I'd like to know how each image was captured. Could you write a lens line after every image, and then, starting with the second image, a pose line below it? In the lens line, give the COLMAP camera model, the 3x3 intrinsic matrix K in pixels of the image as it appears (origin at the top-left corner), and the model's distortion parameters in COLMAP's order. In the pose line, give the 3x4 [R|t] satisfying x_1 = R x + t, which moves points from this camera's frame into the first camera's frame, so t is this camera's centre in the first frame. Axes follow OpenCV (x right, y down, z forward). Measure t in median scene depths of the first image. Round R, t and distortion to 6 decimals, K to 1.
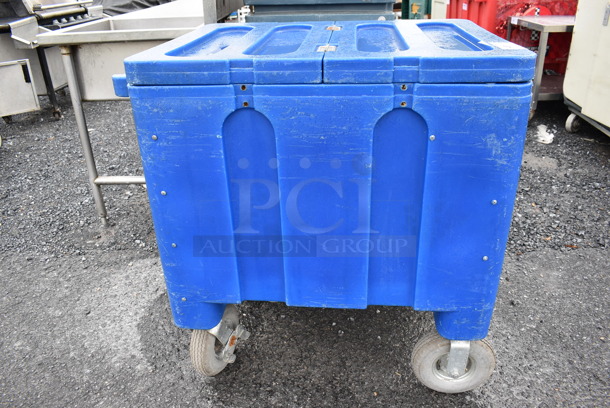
lens RADIAL K [[471.4, 0, 305.0], [0, 471.4, 204.0], [0, 0, 1]] dist [-0.096025, 0.012205]
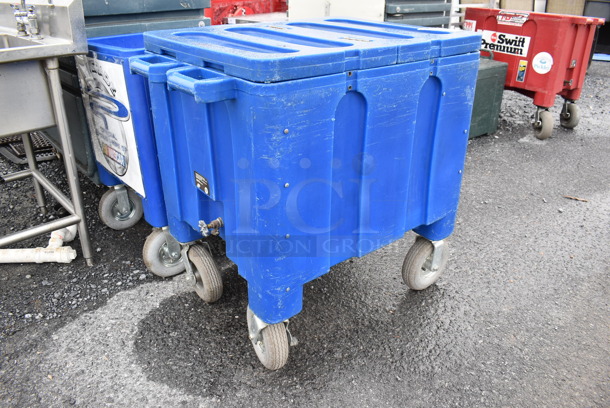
lens RADIAL K [[471.4, 0, 305.0], [0, 471.4, 204.0], [0, 0, 1]] dist [-0.096025, 0.012205]
pose [[0.720093, -0.283709, 0.633226, -1.032700], [0.294365, 0.951305, 0.091475, -0.073867], [-0.628343, 0.120529, 0.768542, 0.190990]]
